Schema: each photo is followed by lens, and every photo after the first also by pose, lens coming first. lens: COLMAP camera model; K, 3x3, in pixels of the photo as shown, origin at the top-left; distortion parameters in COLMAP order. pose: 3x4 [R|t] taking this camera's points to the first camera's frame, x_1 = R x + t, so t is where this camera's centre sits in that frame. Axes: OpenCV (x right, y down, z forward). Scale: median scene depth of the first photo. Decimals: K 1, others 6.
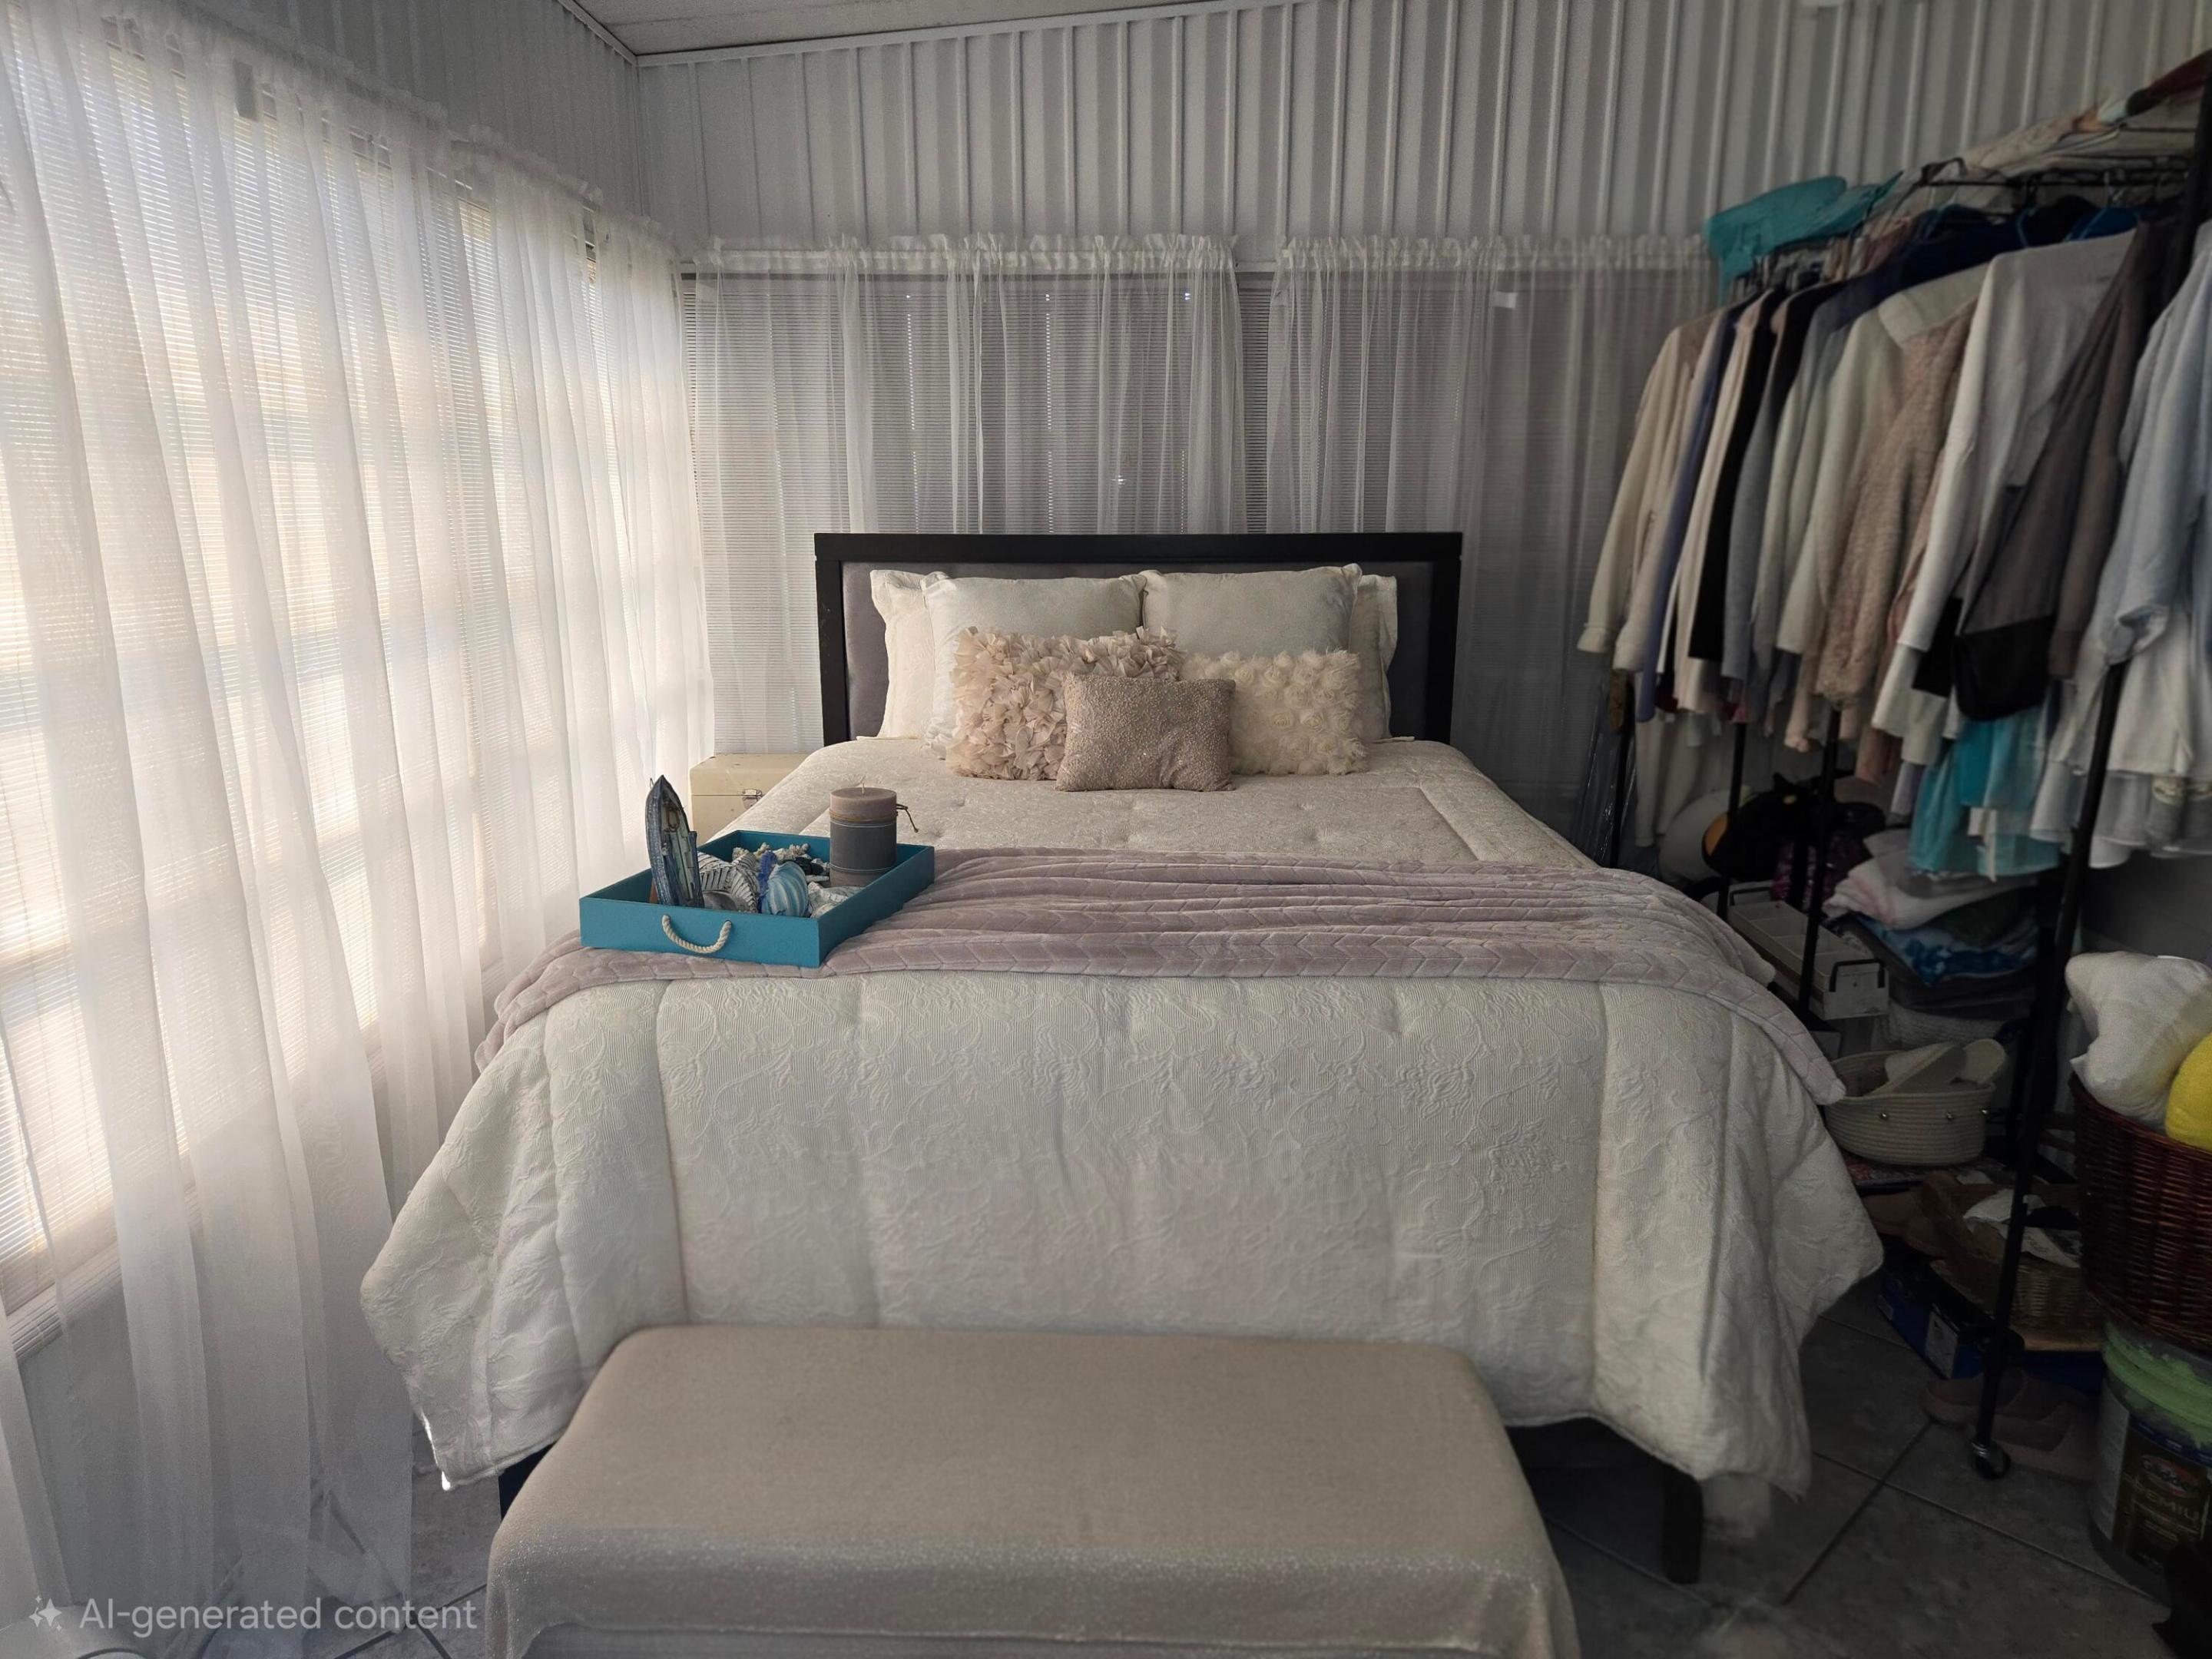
lens RADIAL K [[1481.3, 0, 1136.5], [0, 1481.3, 862.0], [0, 0, 1]] dist [0.080028, -0.061981]
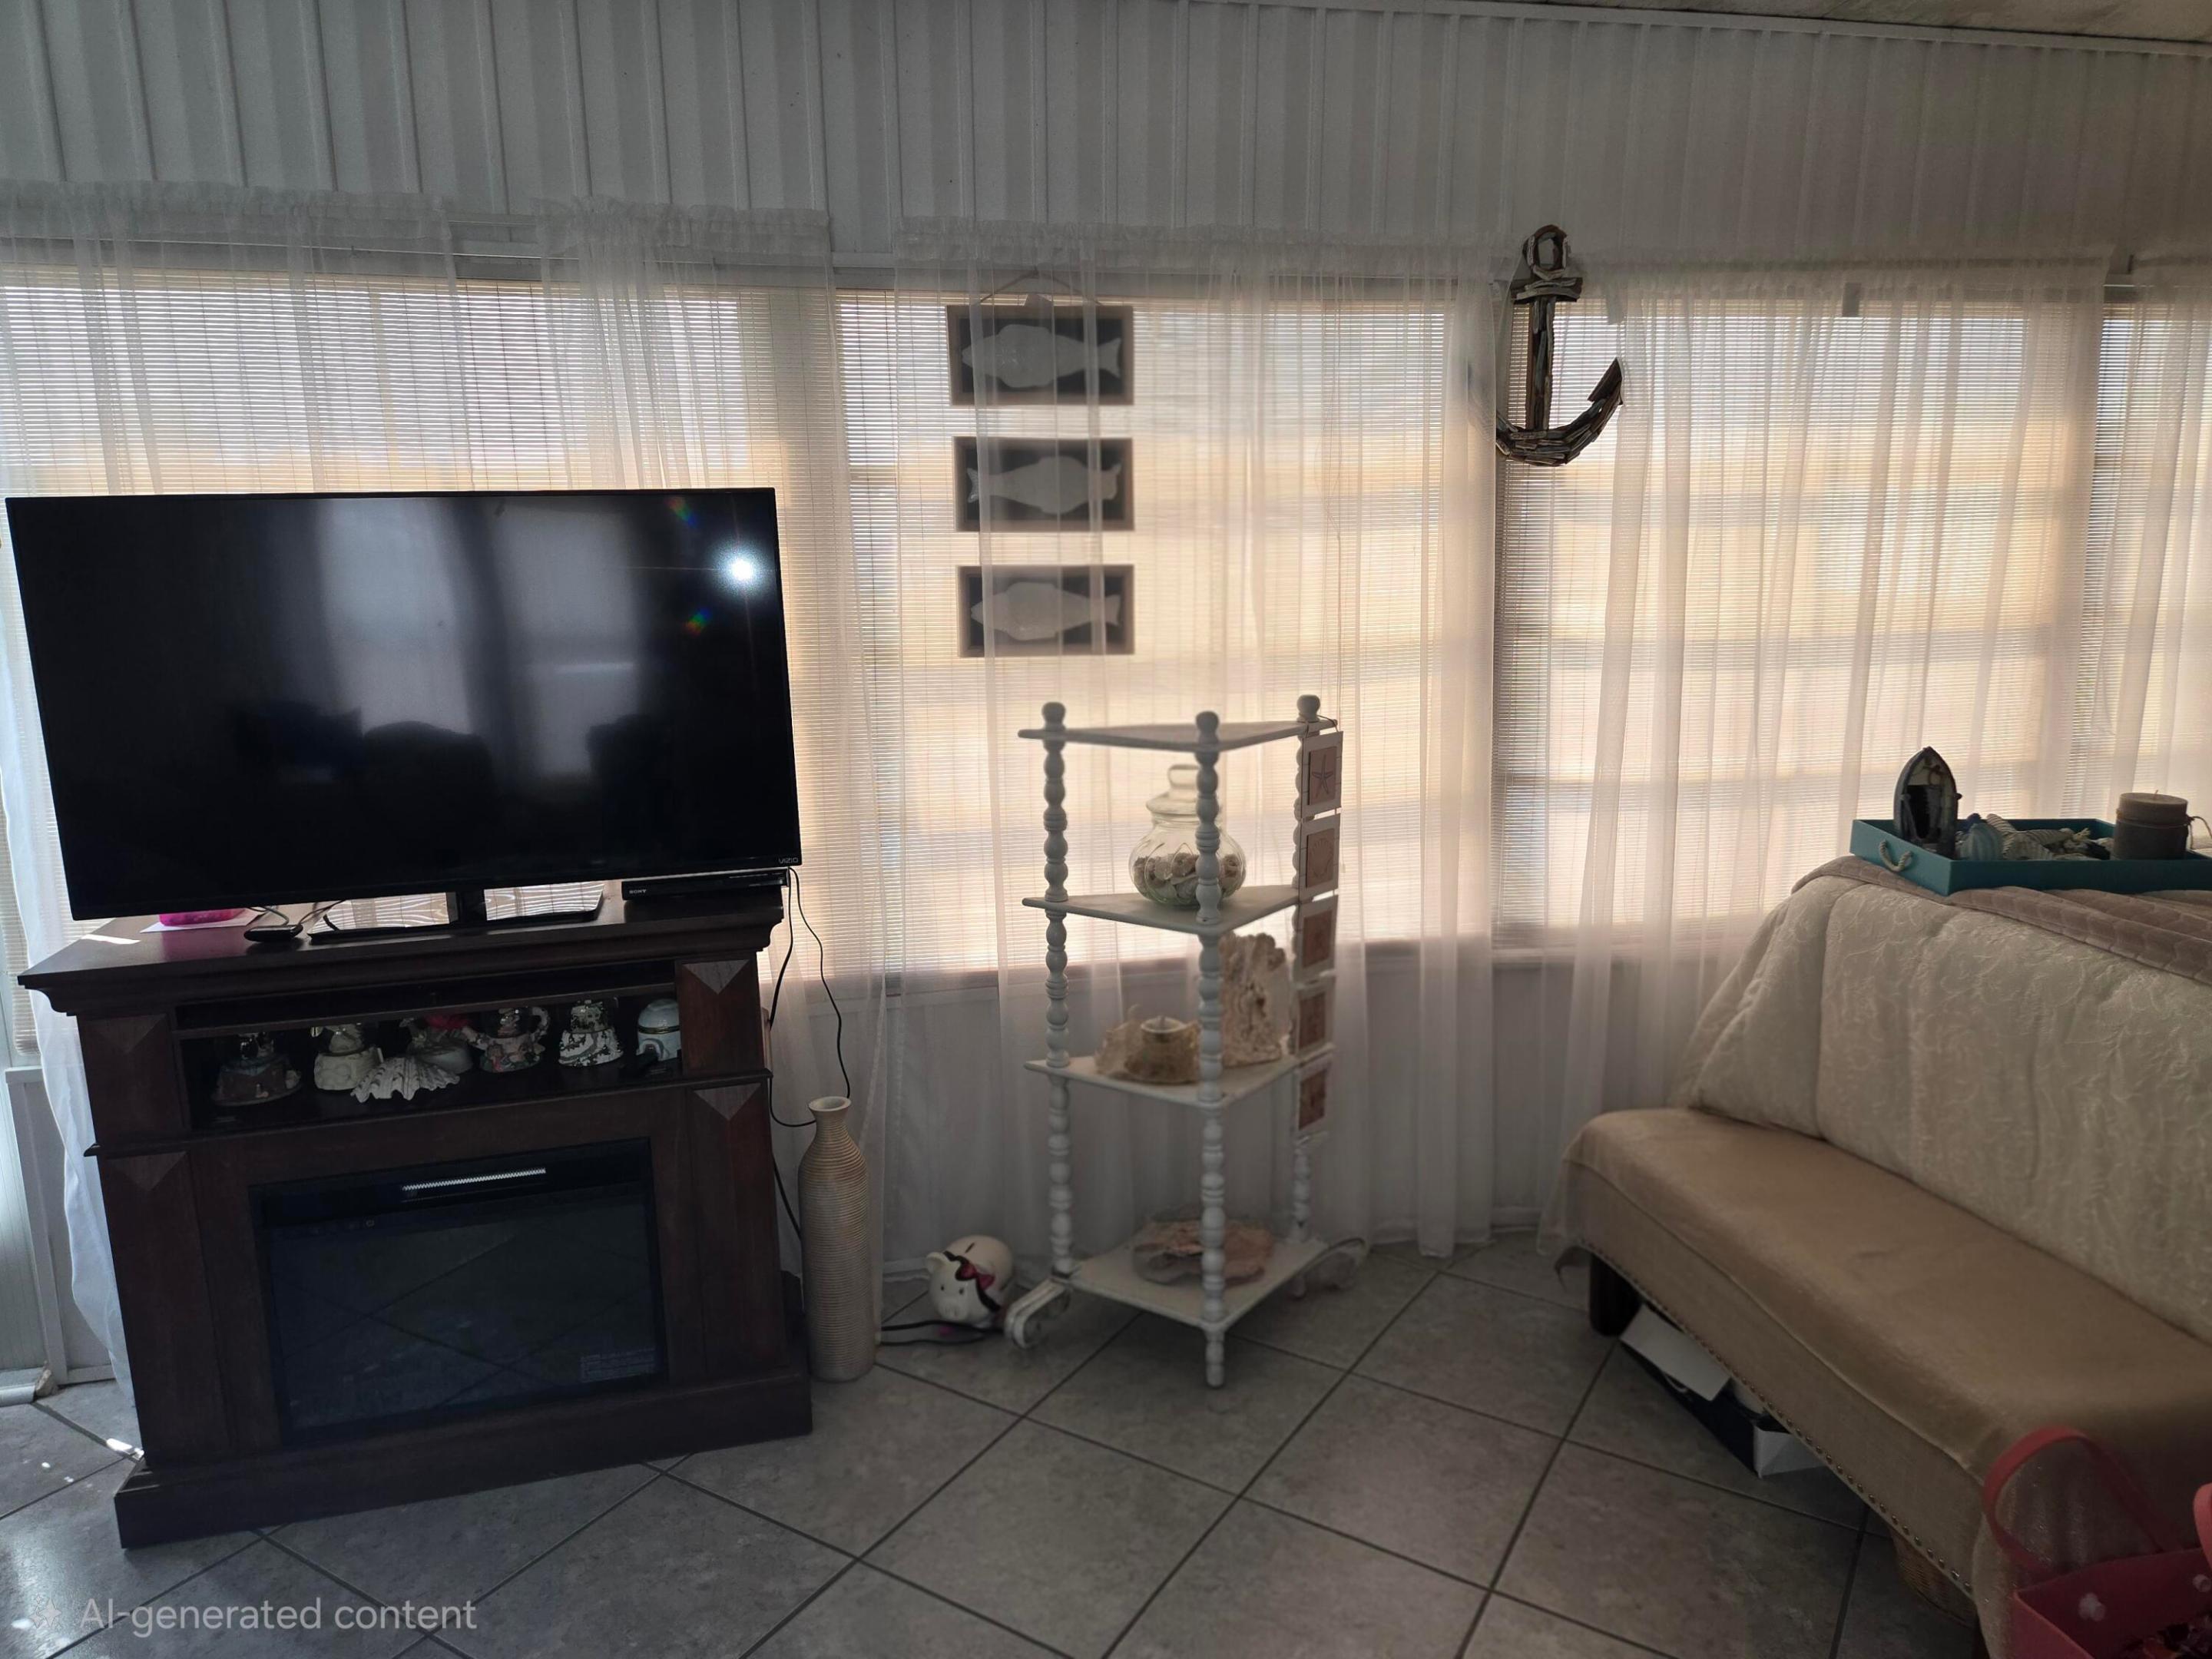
lens RADIAL K [[1481.3, 0, 1120.4], [0, 1481.3, 821.5], [0, 0, 1]] dist [0.080028, -0.061981]
pose [[0.236215, 0.180378, -0.954812, 0.443267], [-0.216669, 0.967658, 0.129202, -0.004183], [0.947237, 0.176359, 0.267658, -0.037865]]
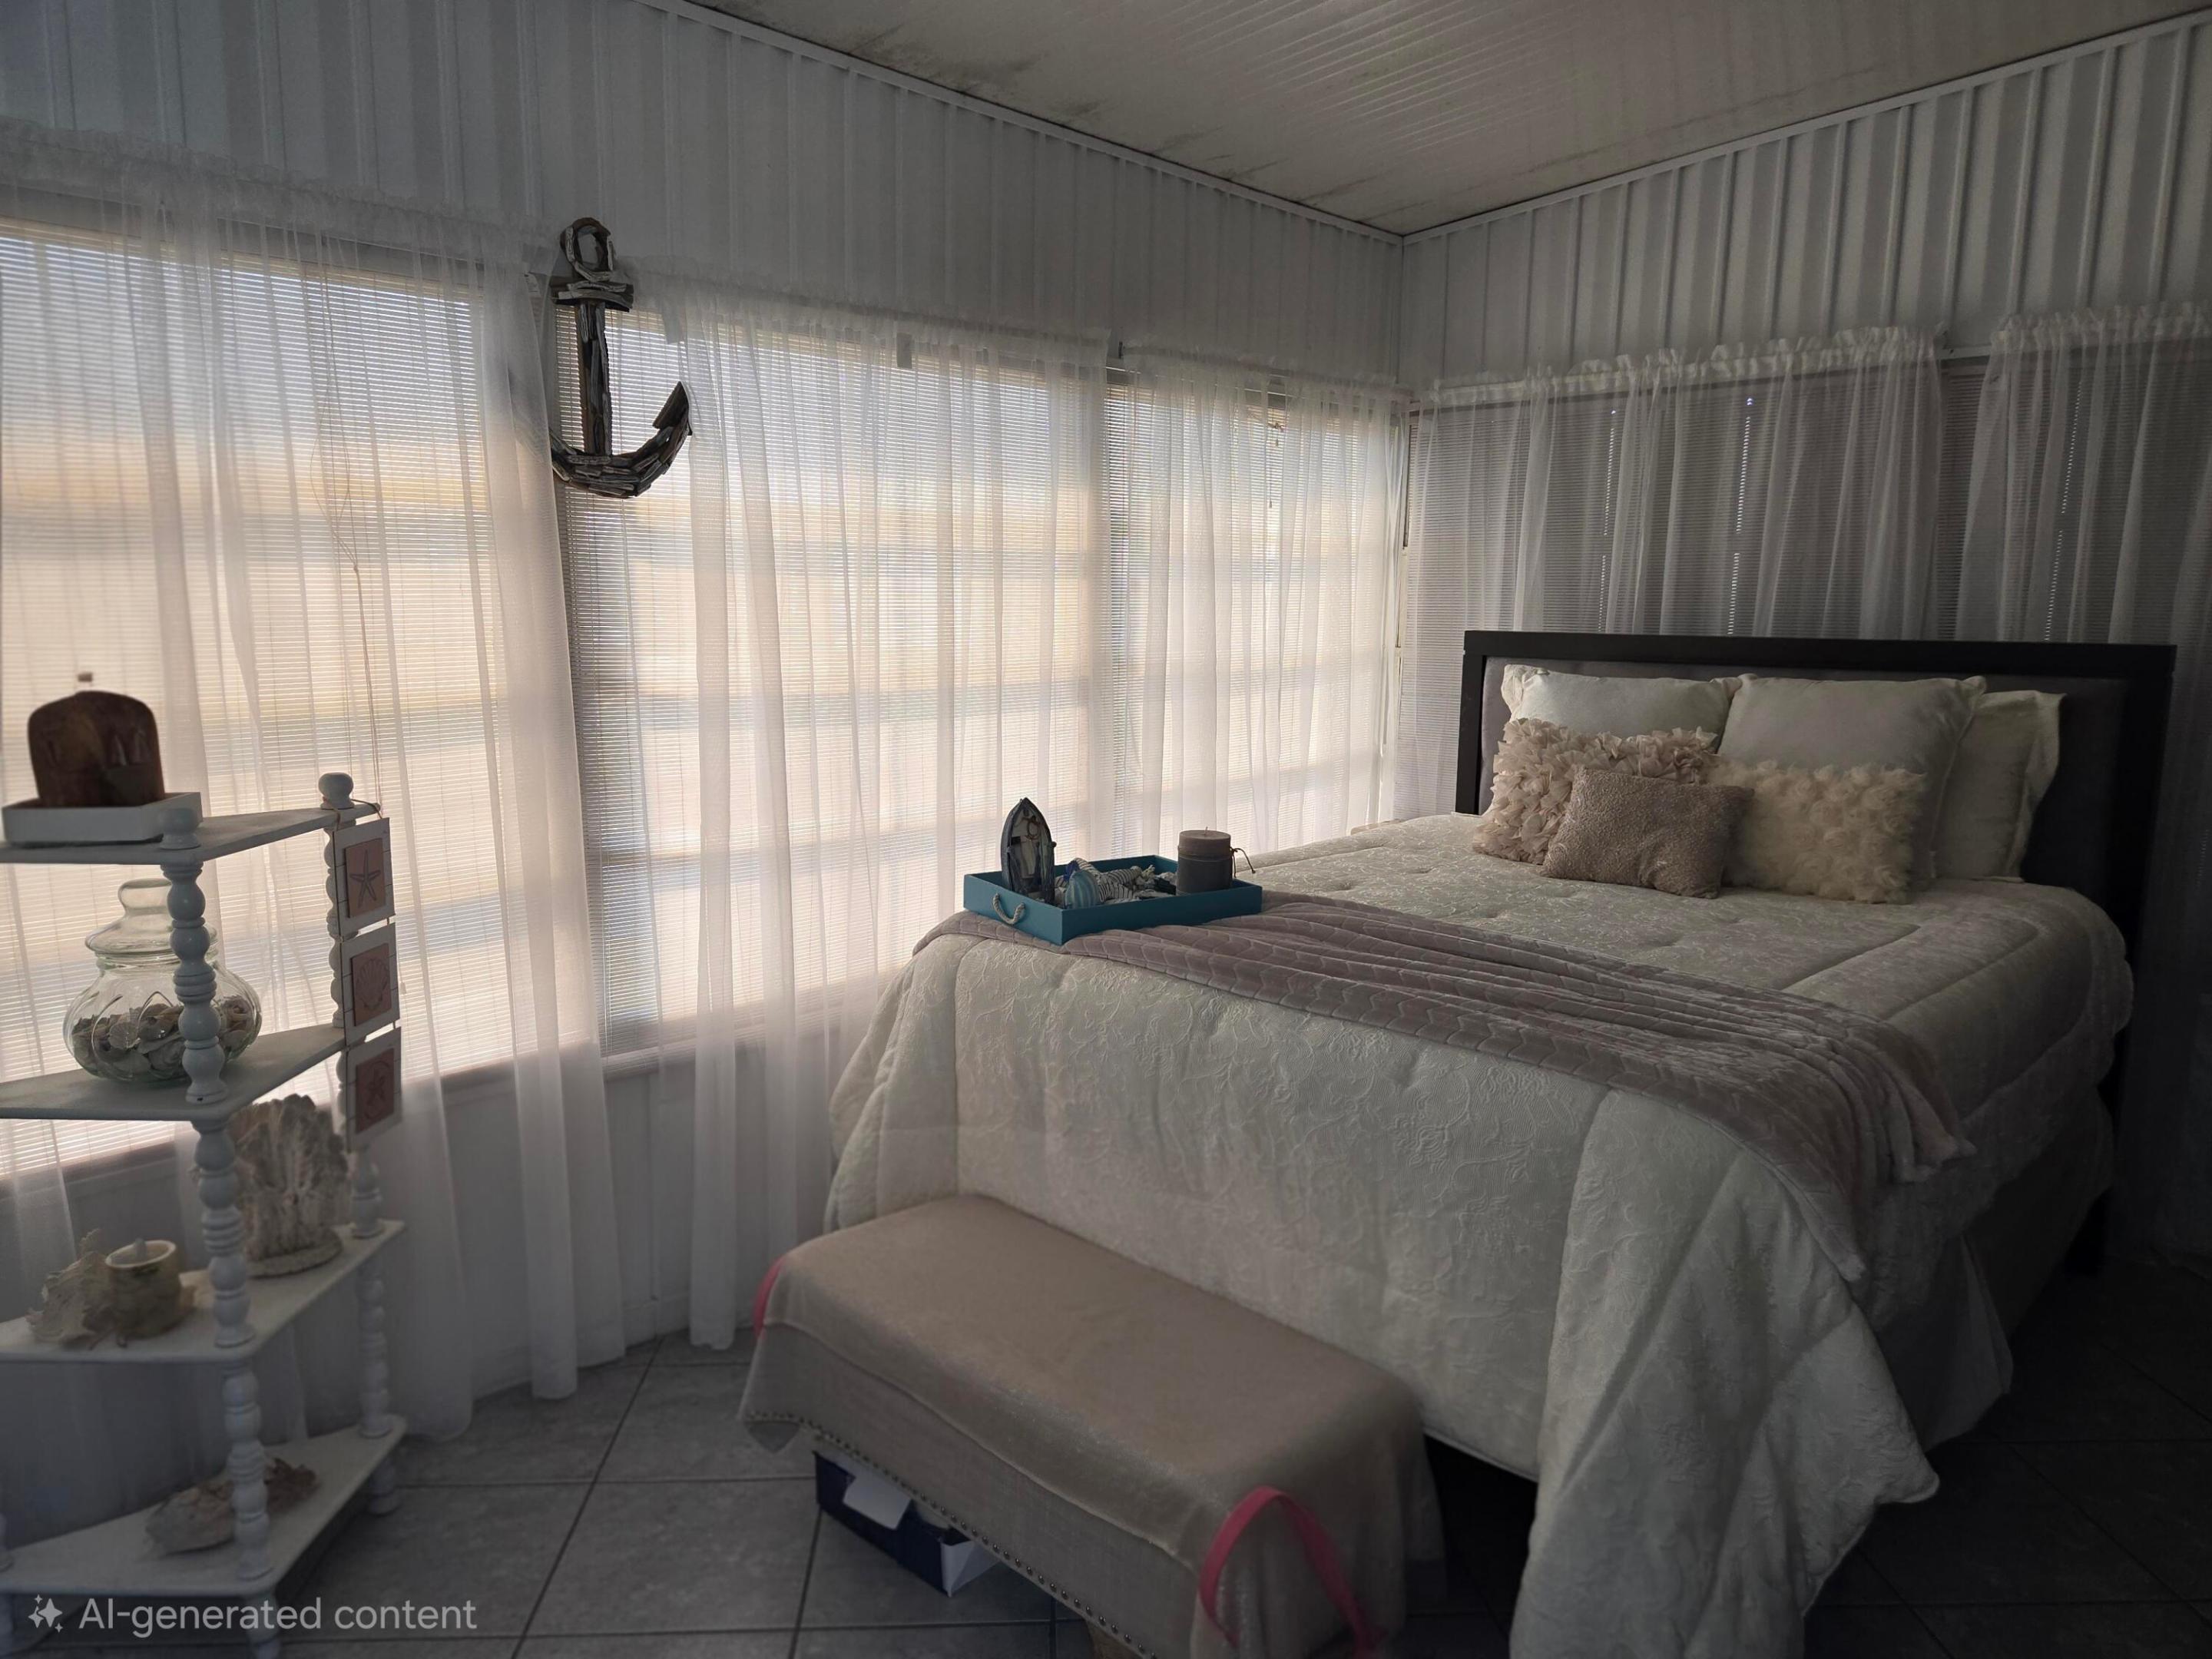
lens RADIAL K [[1481.3, 0, 1093.5], [0, 1481.3, 850.8], [0, 0, 1]] dist [0.080028, -0.061981]
pose [[0.744133, 0.123510, -0.656514, 0.338950], [-0.167144, 0.985924, -0.003969, -0.006782], [0.646783, 0.112686, 0.754303, -0.002875]]
